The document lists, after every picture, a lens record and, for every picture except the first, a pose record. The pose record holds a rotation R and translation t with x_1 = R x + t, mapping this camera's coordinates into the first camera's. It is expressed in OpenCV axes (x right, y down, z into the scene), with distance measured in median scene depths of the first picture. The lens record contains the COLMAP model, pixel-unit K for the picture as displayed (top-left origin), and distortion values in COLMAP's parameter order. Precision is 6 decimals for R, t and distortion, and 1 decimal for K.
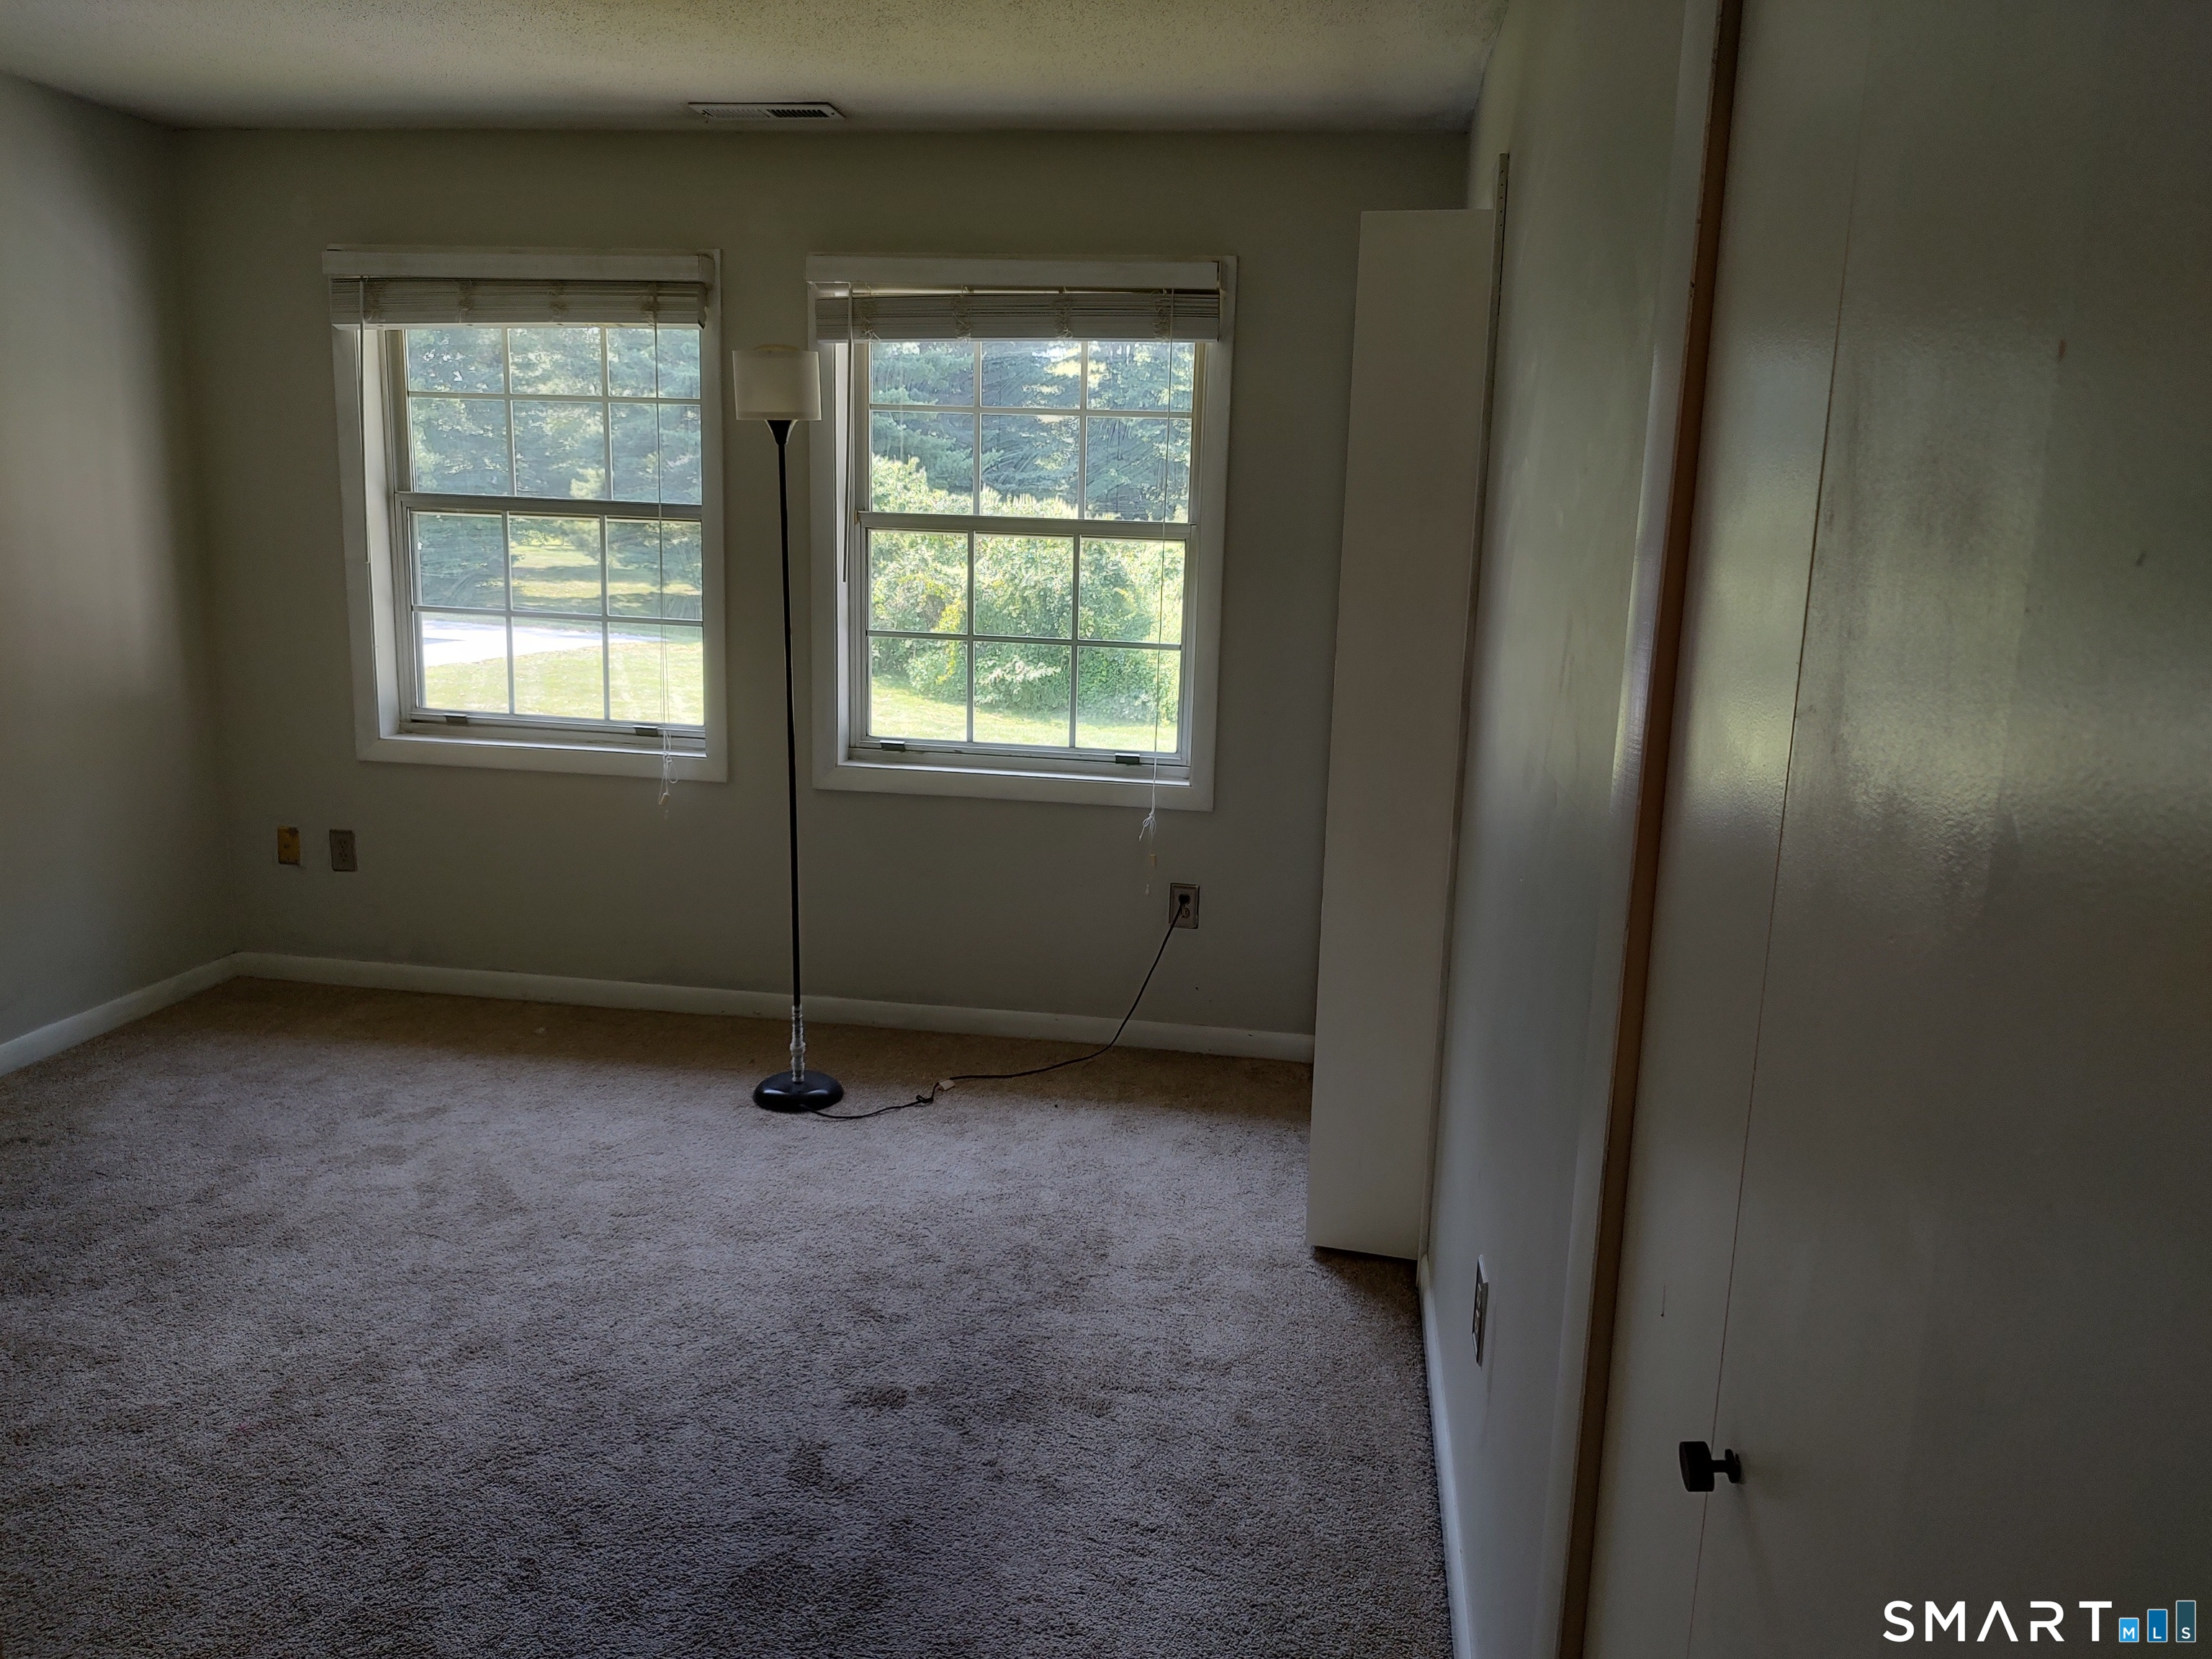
lens RADIAL K [[1595.3, 0, 1111.1], [0, 1595.3, 817.1], [0, 0, 1]] dist [0.003097, -0.002834]
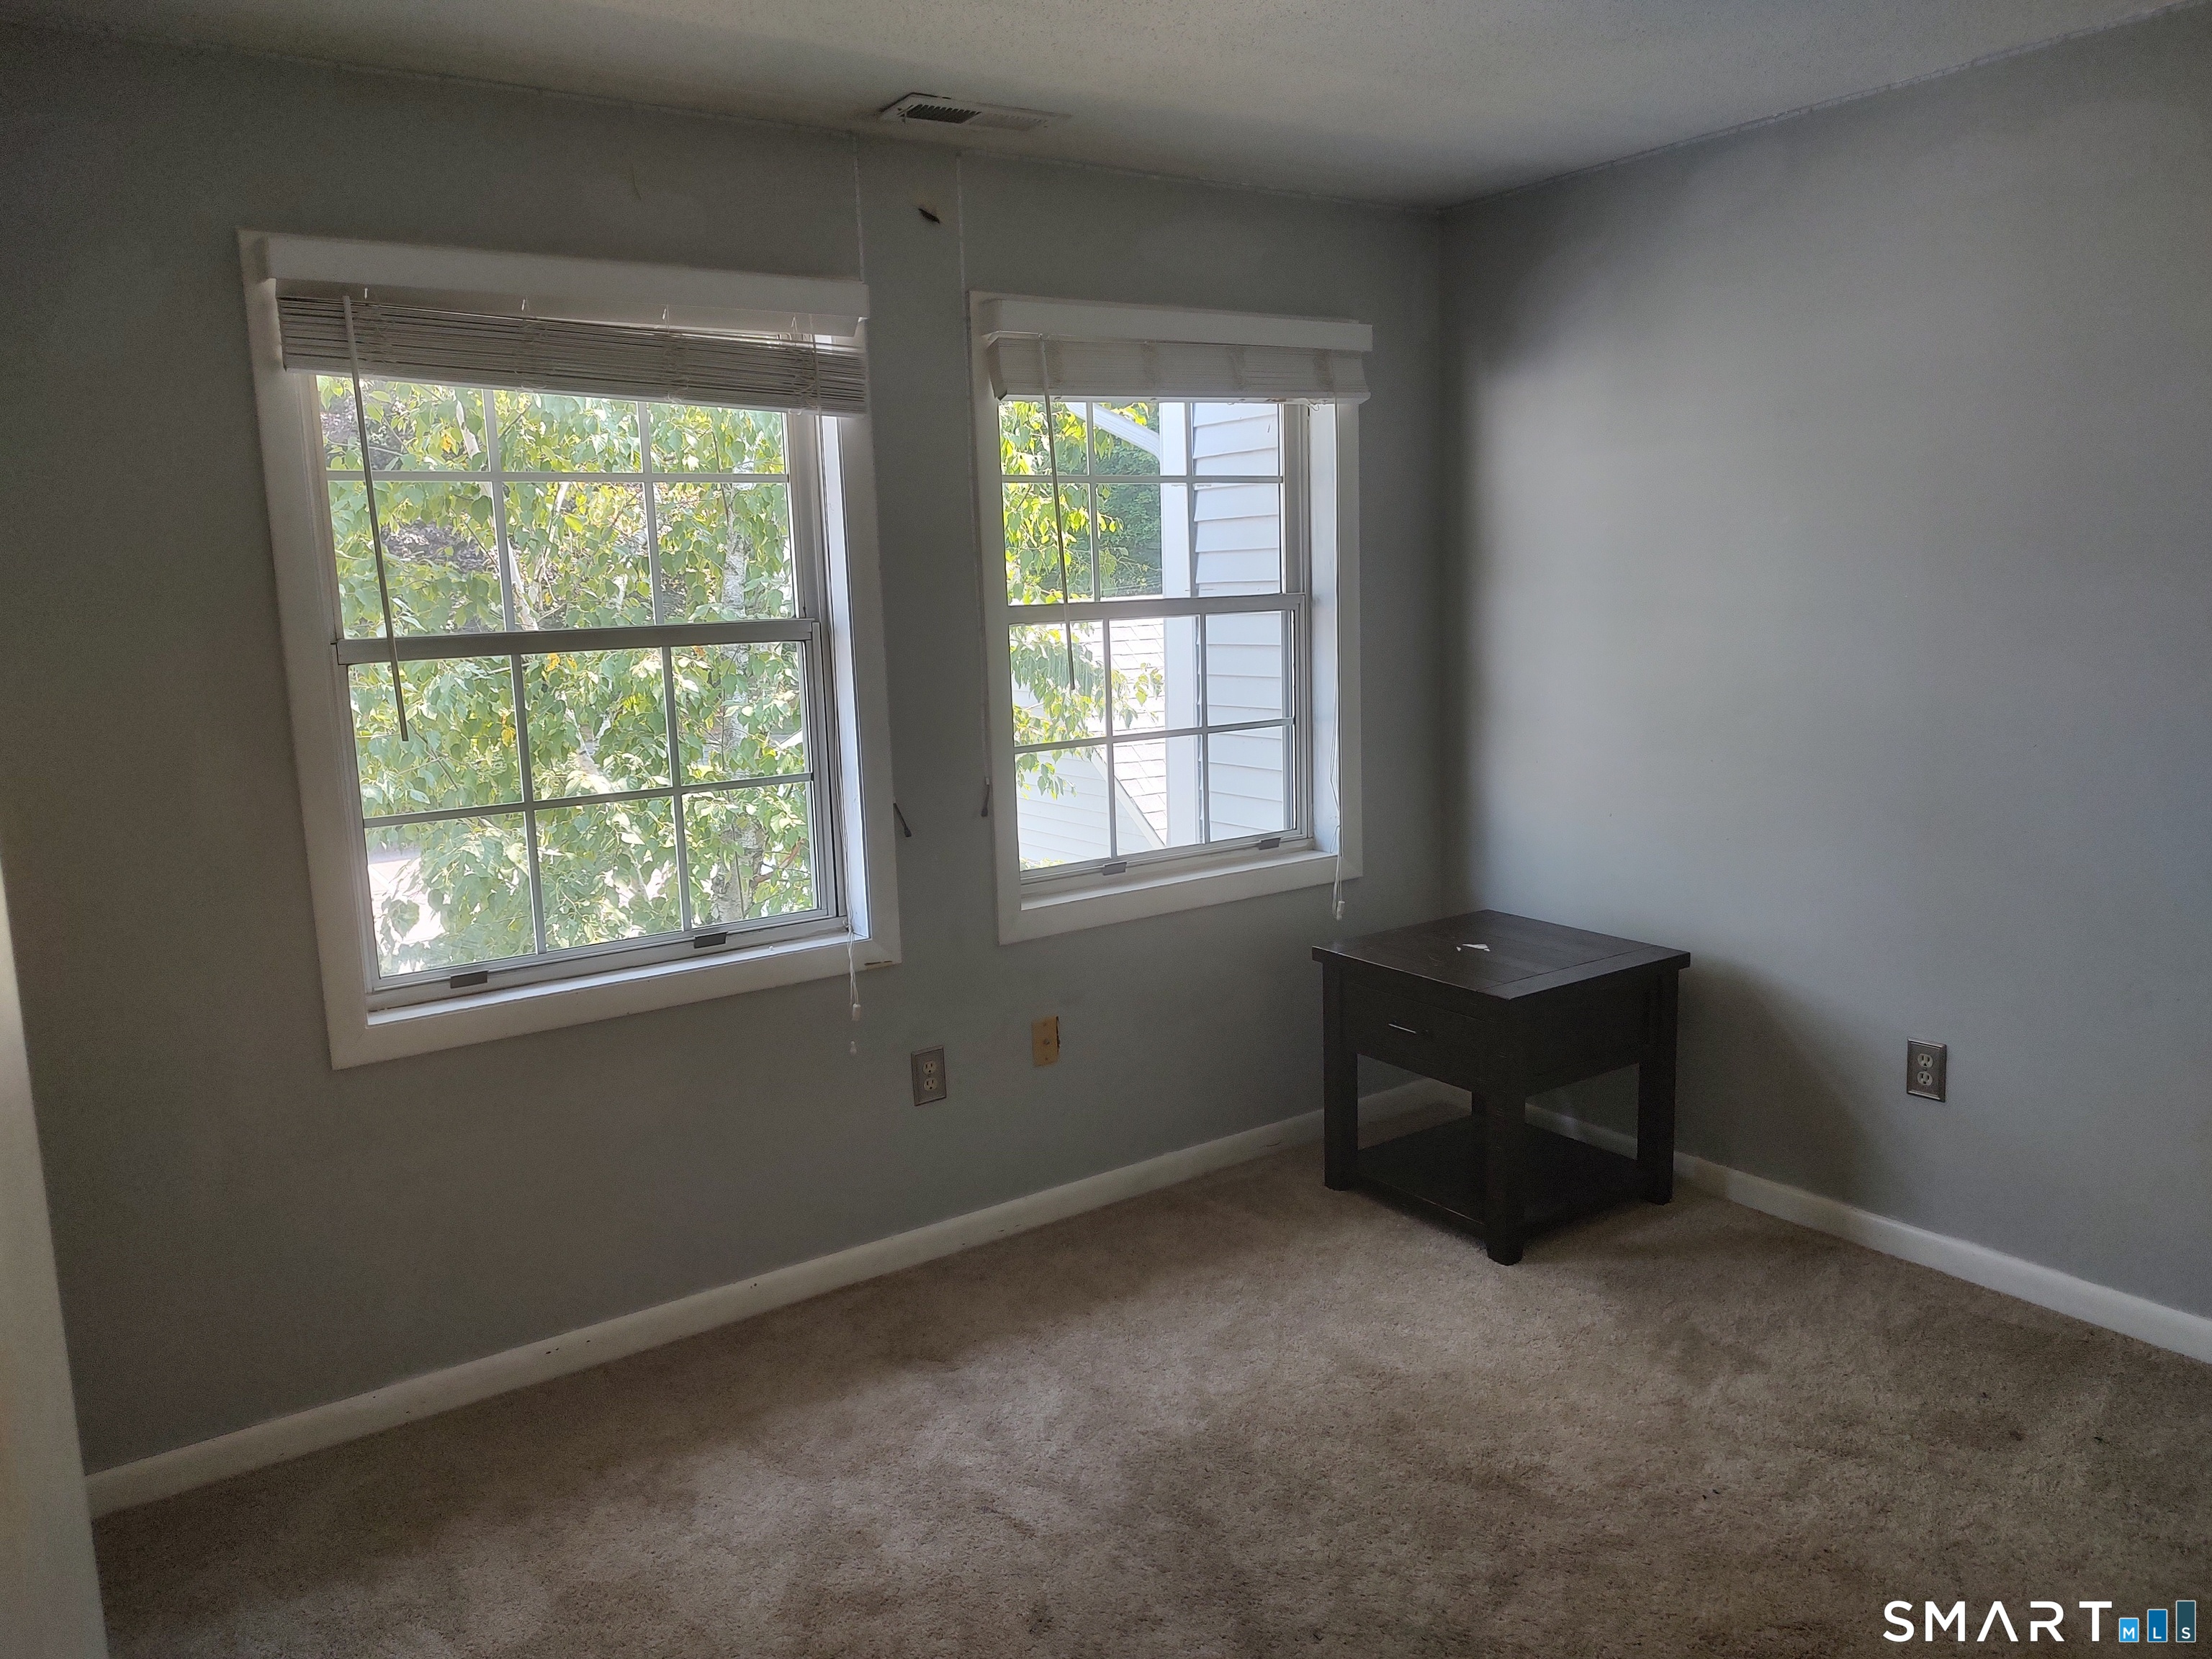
lens RADIAL K [[1595.3, 0, 1111.1], [0, 1595.3, 817.1], [0, 0, 1]] dist [0.003097, -0.002834]
pose [[0.727030, -0.167263, 0.665921, -0.671062], [0.205043, 0.978508, 0.021918, -0.091344], [-0.655275, 0.120607, 0.745701, 0.359840]]
